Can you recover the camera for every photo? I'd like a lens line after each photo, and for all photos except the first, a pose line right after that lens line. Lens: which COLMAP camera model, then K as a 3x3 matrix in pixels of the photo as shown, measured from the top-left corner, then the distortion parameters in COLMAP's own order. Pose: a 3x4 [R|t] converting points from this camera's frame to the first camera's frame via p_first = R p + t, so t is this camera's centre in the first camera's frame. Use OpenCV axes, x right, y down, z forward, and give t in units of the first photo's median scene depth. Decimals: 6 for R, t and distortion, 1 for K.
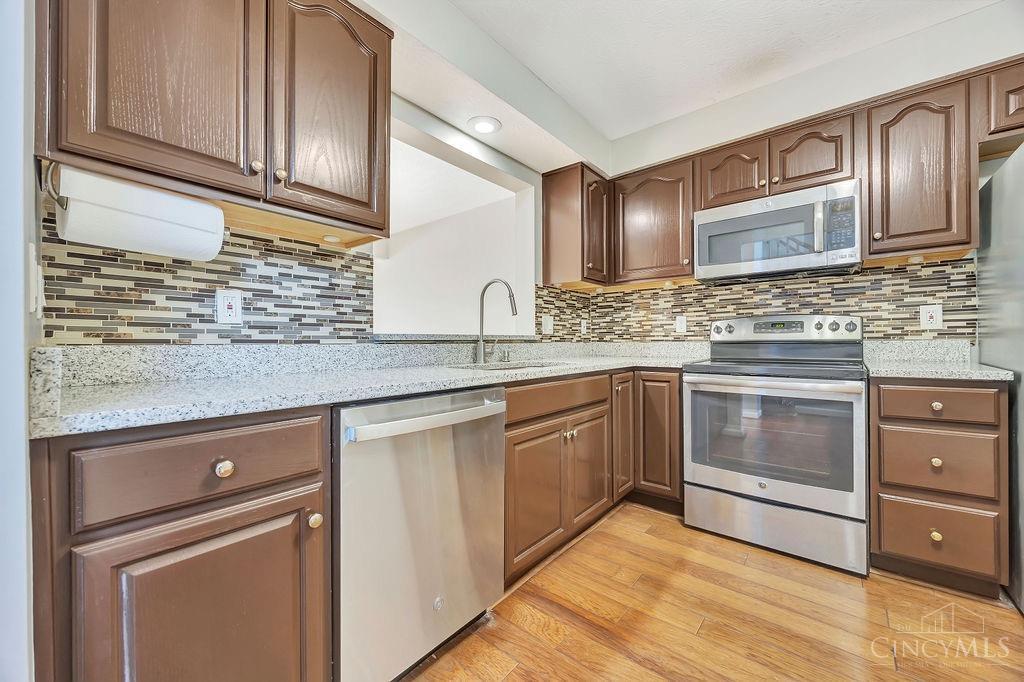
lens RADIAL K [[400.4, 0, 510.7], [0, 400.4, 343.2], [0, 0, 1]] dist [0.001352, -0.001192]
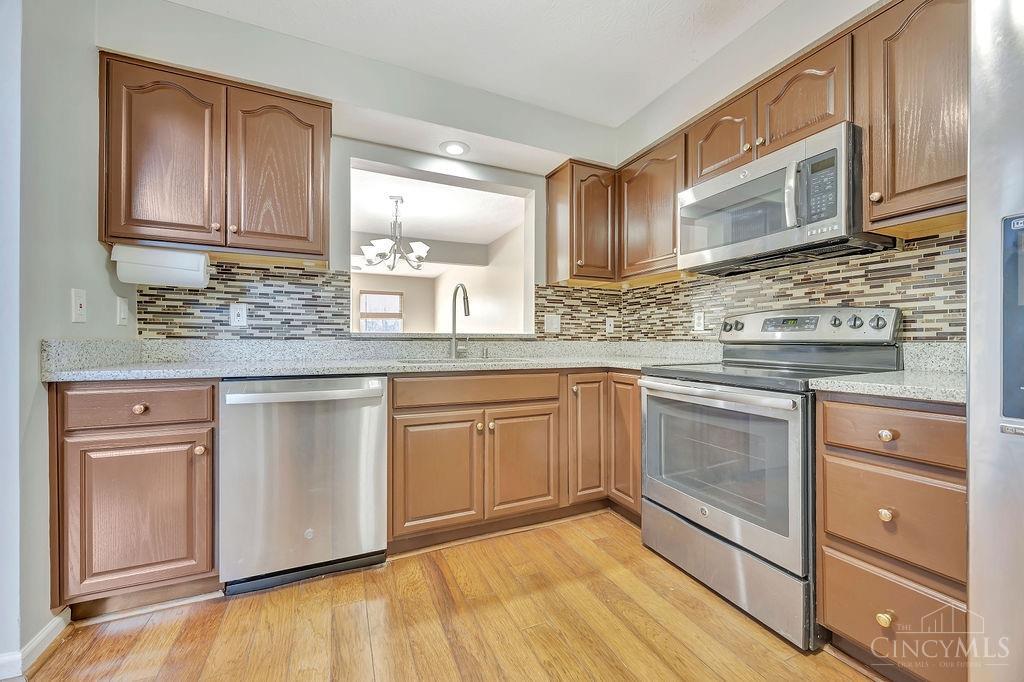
lens RADIAL K [[400.4, 0, 510.3], [0, 400.4, 342.8], [0, 0, 1]] dist [0.001352, -0.001192]
pose [[0.896100, 0.011351, -0.443707, 0.652802], [-0.010102, 0.999936, 0.005179, -0.002212], [0.443737, -0.000158, 0.896157, 0.062010]]
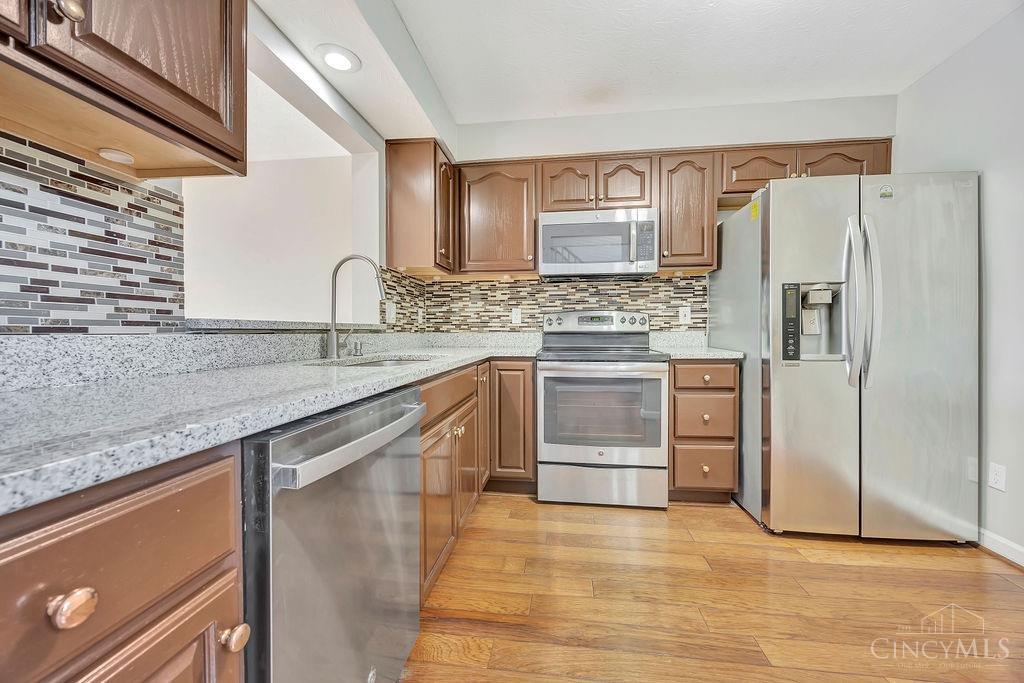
lens RADIAL K [[400.4, 0, 518.9], [0, 400.4, 340.2], [0, 0, 1]] dist [0.001352, -0.001192]
pose [[0.836433, -0.007715, 0.548015, -0.229761], [-0.000901, 0.999880, 0.015451, 0.001008], [-0.548068, -0.013418, 0.836326, 0.147873]]
